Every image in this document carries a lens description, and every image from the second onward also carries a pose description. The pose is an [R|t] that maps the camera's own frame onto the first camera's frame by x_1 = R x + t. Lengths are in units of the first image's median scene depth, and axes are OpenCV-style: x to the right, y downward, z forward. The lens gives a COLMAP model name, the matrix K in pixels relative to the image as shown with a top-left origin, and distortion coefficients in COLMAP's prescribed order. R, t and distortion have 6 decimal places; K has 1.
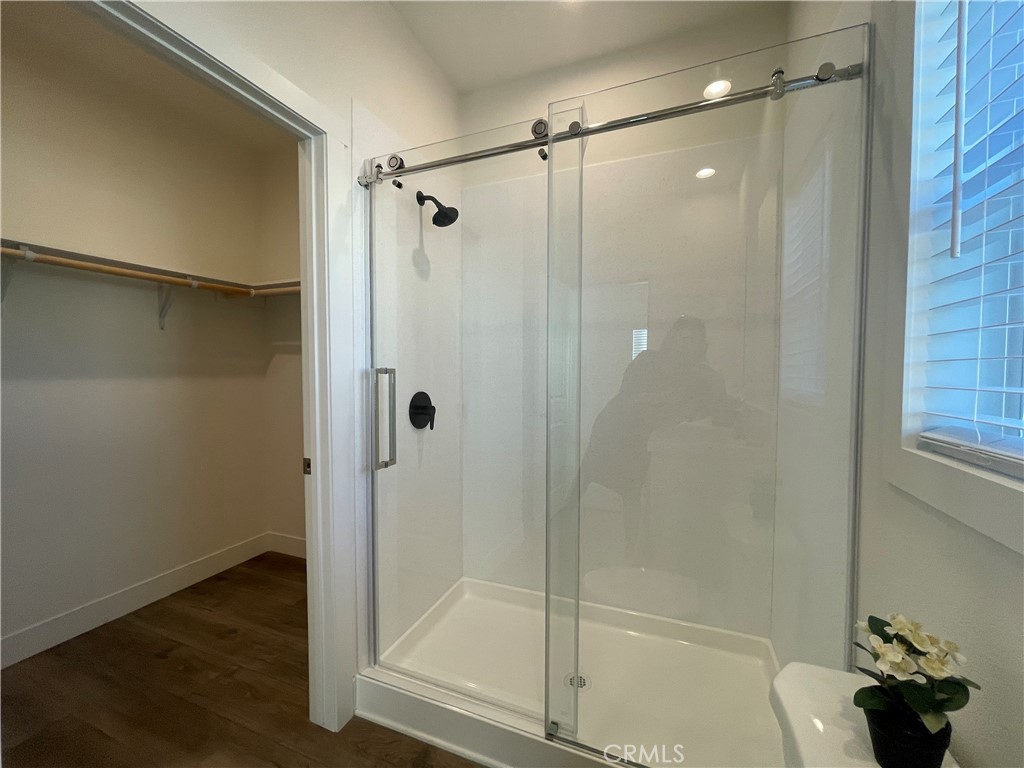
lens RADIAL K [[414.9, 0, 510.6], [0, 414.9, 383.8], [0, 0, 1]] dist [0.001097, -0.000199]
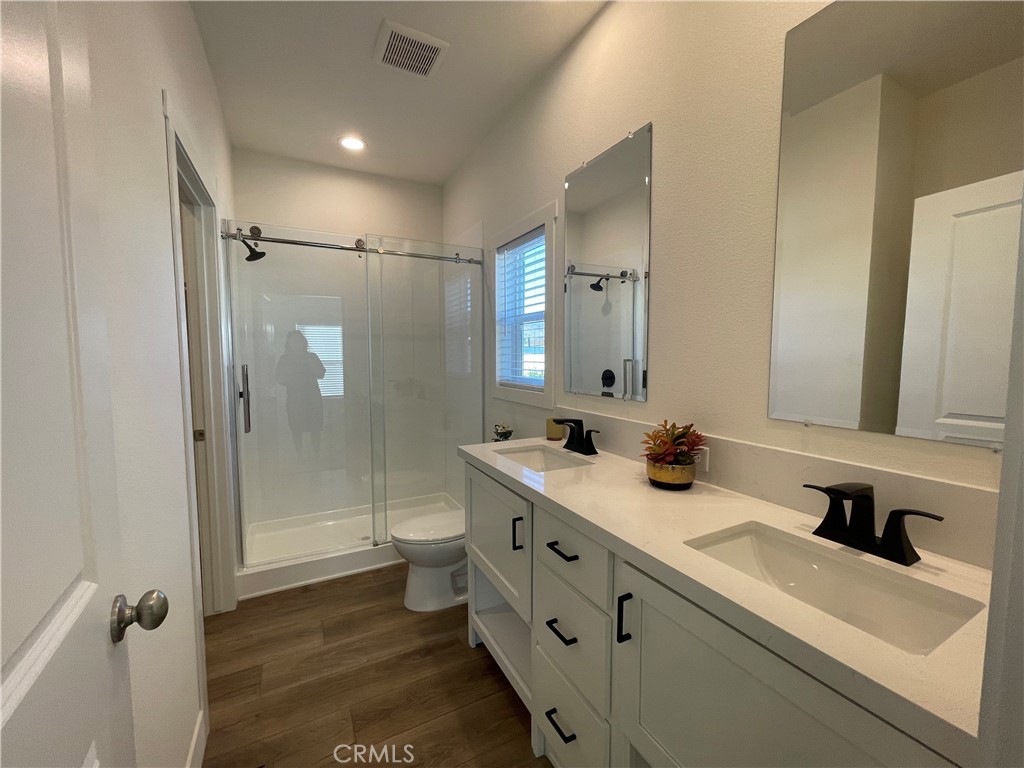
lens RADIAL K [[414.9, 0, 510.6], [0, 414.9, 383.8], [0, 0, 1]] dist [0.001097, -0.000199]
pose [[0.646176, -0.052300, 0.761394, -1.321147], [0.028153, 0.998604, 0.044701, -0.017687], [-0.762669, -0.007449, 0.646746, -1.093157]]
